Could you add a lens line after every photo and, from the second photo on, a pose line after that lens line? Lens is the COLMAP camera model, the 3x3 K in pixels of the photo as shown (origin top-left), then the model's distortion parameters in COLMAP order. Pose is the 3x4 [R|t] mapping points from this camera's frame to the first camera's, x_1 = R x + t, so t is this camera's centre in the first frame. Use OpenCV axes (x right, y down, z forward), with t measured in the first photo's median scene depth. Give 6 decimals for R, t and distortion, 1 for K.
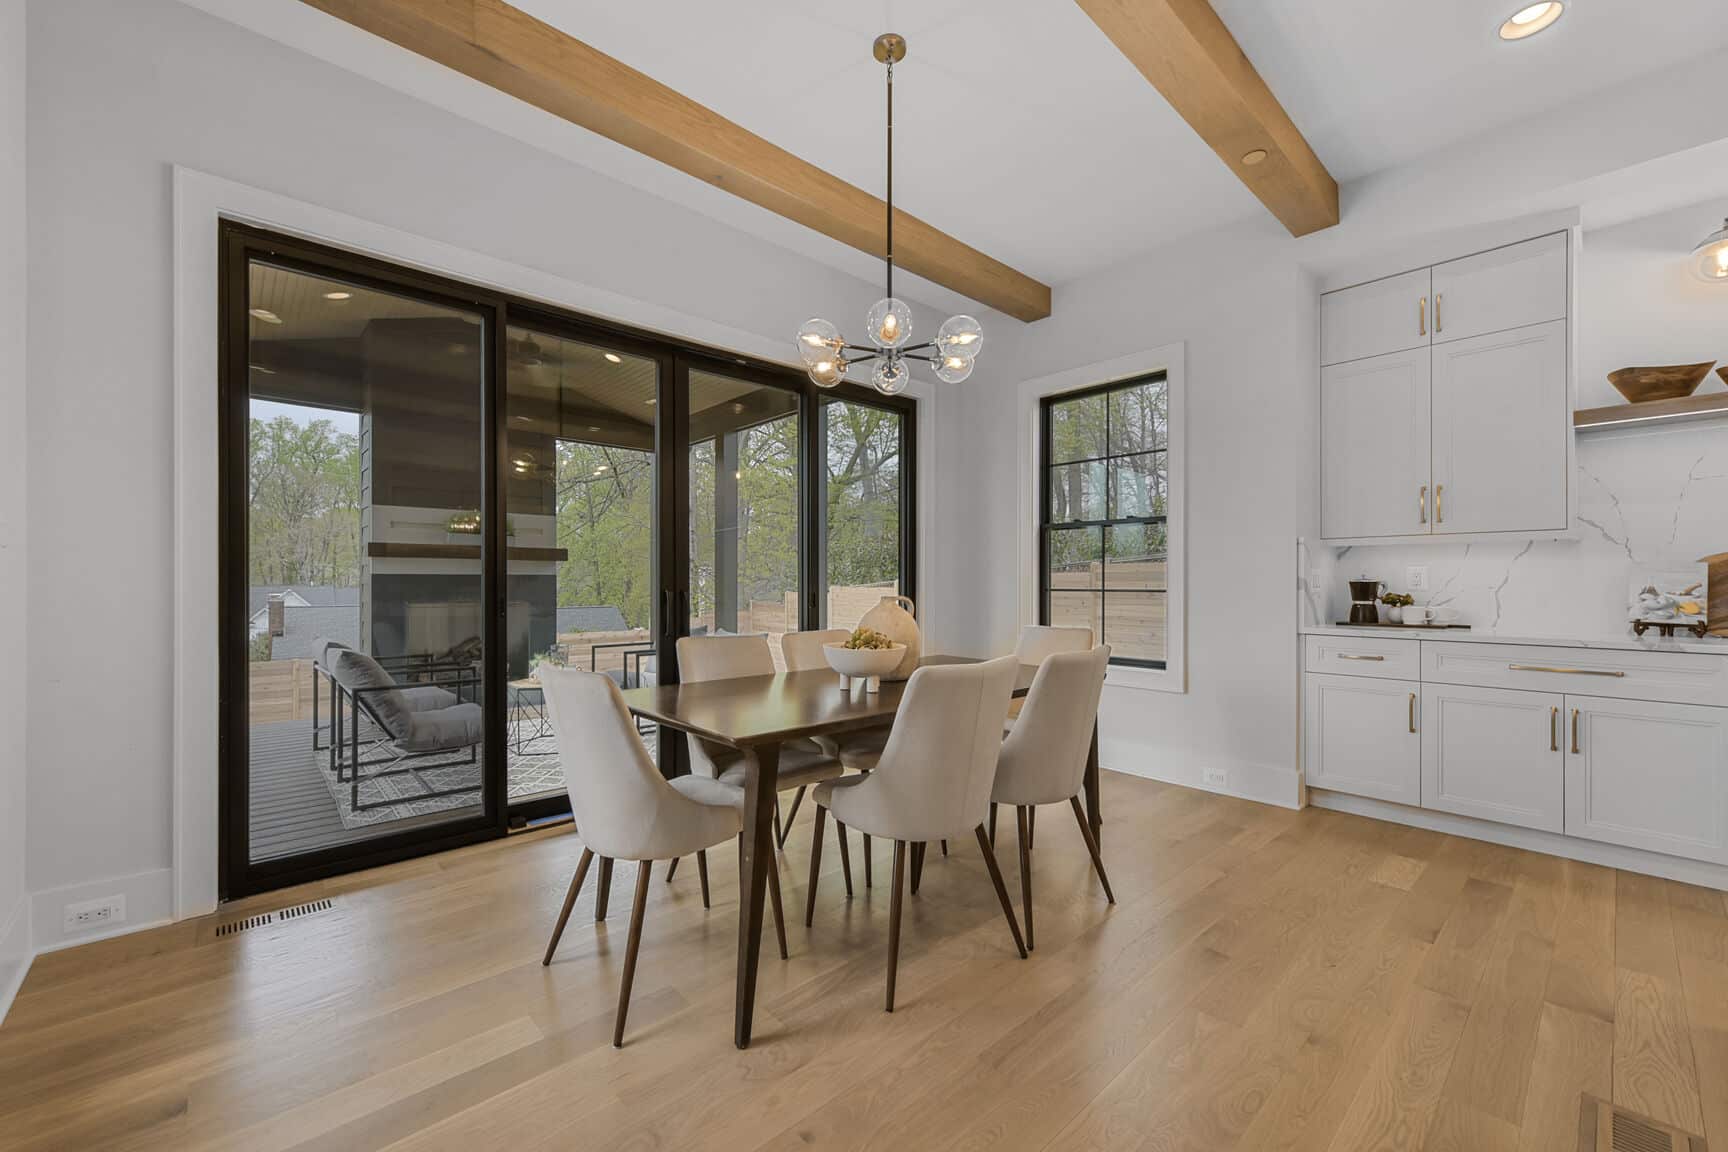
lens RADIAL K [[682.8, 0, 853.7], [0, 682.8, 576.5], [0, 0, 1]] dist [0.000988, 0.000106]
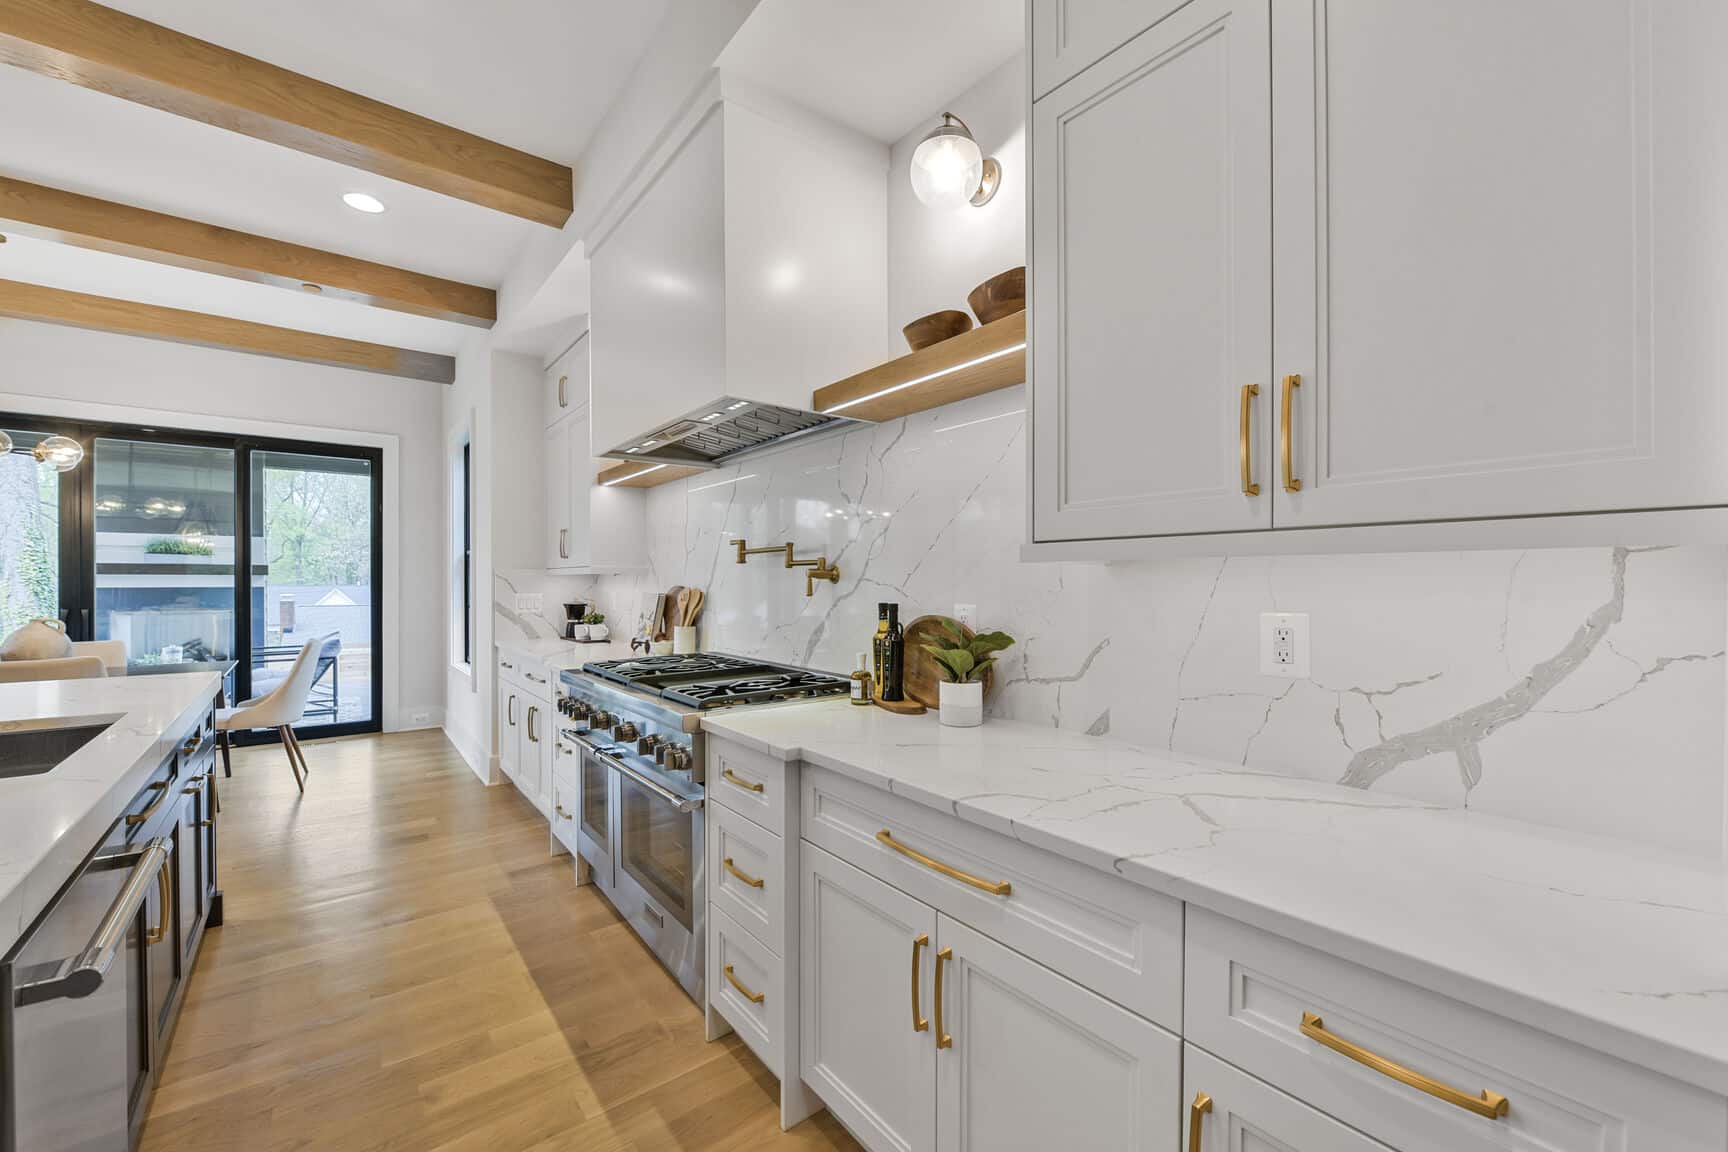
lens RADIAL K [[682.8, 0, 853.7], [0, 682.8, 576.5], [0, 0, 1]] dist [0.000988, 0.000106]
pose [[0.997735, -0.003434, -0.067176, 0.618051], [0.003452, 0.999994, 0.000144, -0.019320], [0.067175, -0.000375, 0.997741, -0.093636]]
